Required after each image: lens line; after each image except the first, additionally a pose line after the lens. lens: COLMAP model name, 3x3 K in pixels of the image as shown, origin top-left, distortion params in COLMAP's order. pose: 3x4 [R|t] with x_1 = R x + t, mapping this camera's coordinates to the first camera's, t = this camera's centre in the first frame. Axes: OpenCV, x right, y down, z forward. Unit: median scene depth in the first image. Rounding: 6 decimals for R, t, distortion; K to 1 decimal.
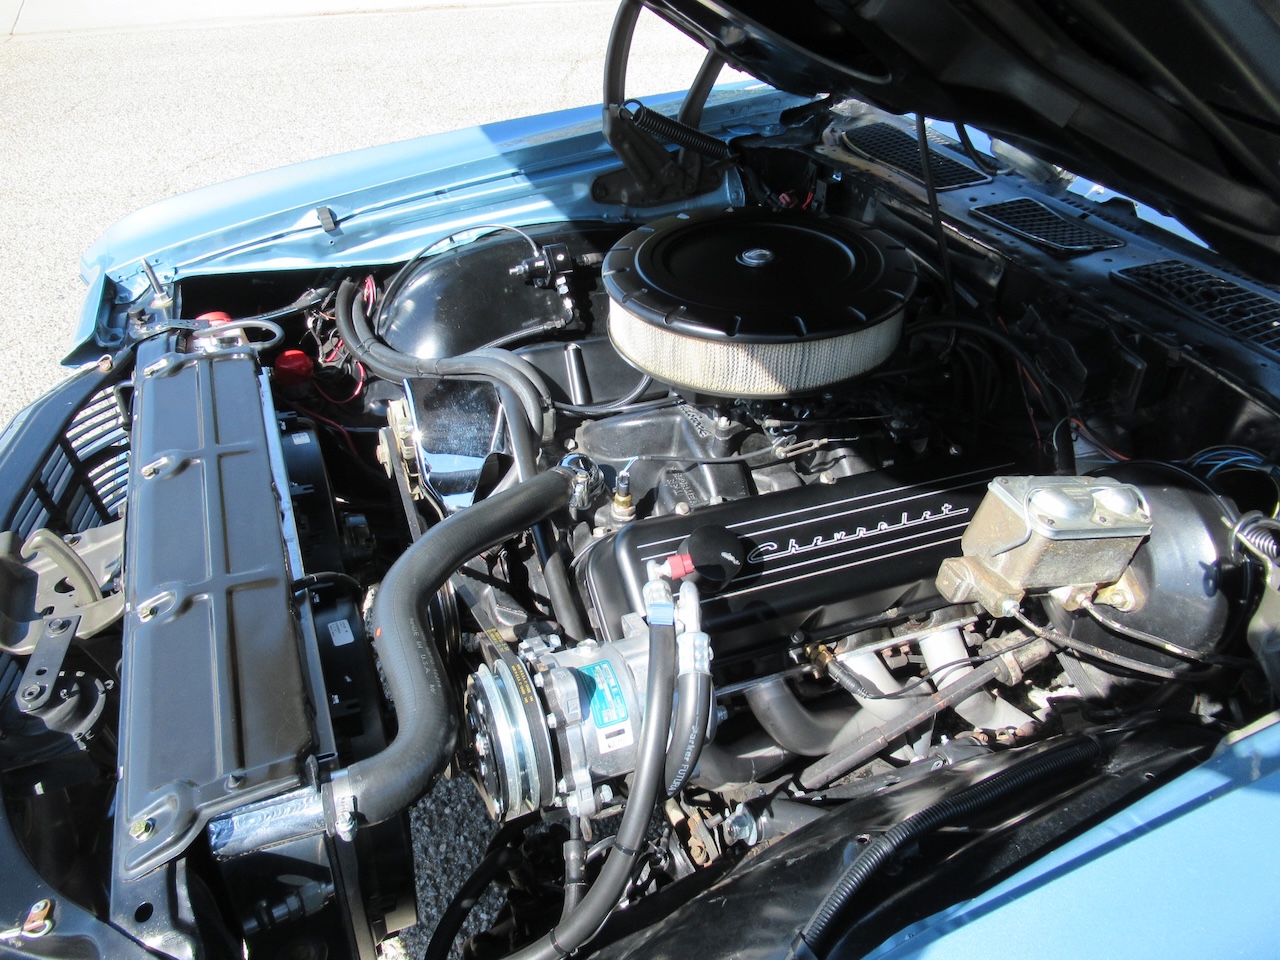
lens RADIAL K [[953.2, 0, 640.6], [0, 953.2, 476.5], [0, 0, 1]] dist [-0.004456, 0.003524]
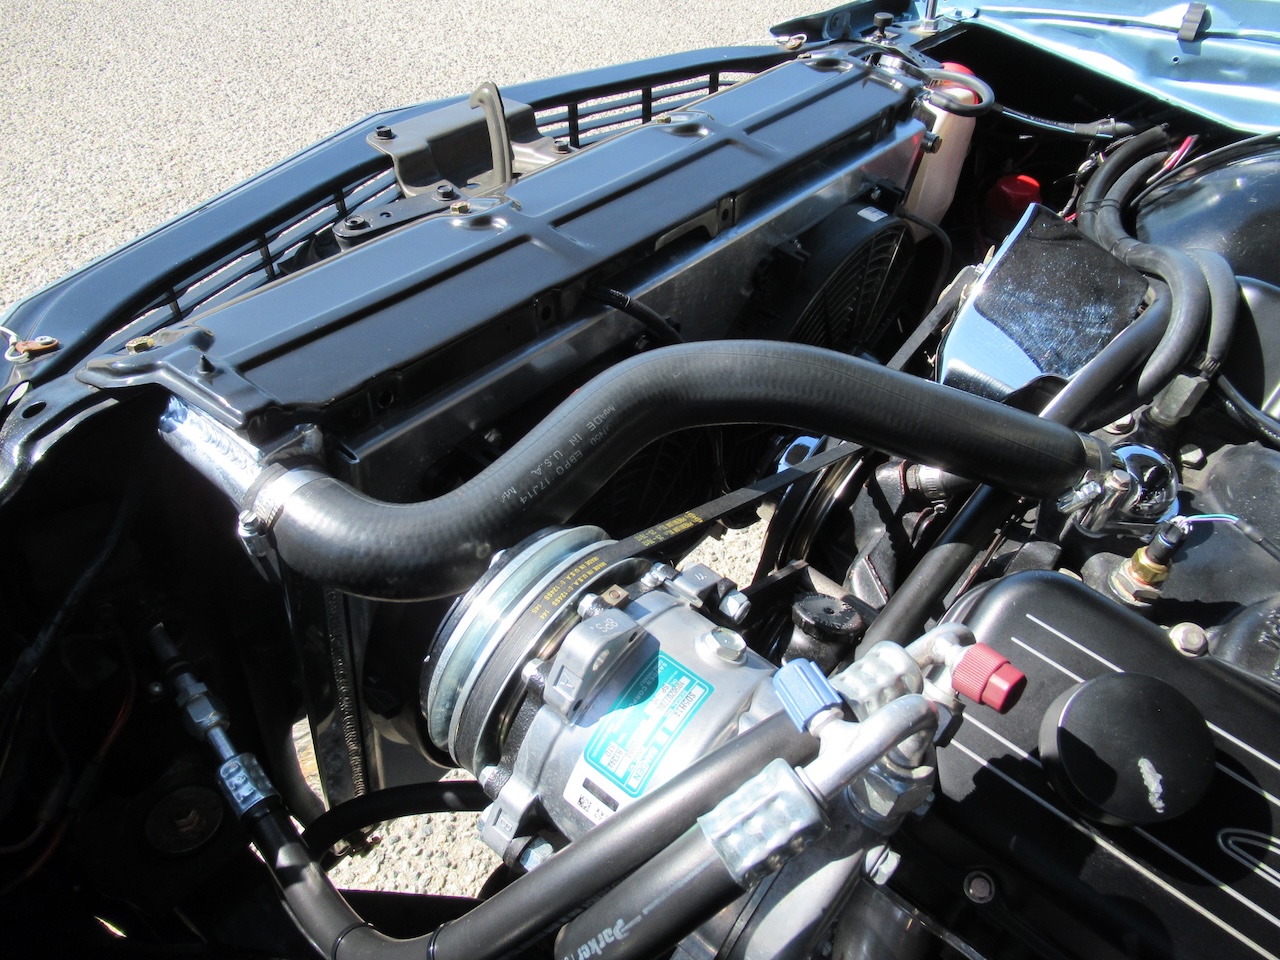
lens RADIAL K [[953.2, 0, 640.6], [0, 953.2, 476.5], [0, 0, 1]] dist [-0.004456, 0.003524]
pose [[0.491183, 0.621662, -0.610143, 0.091165], [-0.577437, 0.756819, 0.306254, -0.007315], [0.652155, 0.201892, 0.730708, 0.316740]]
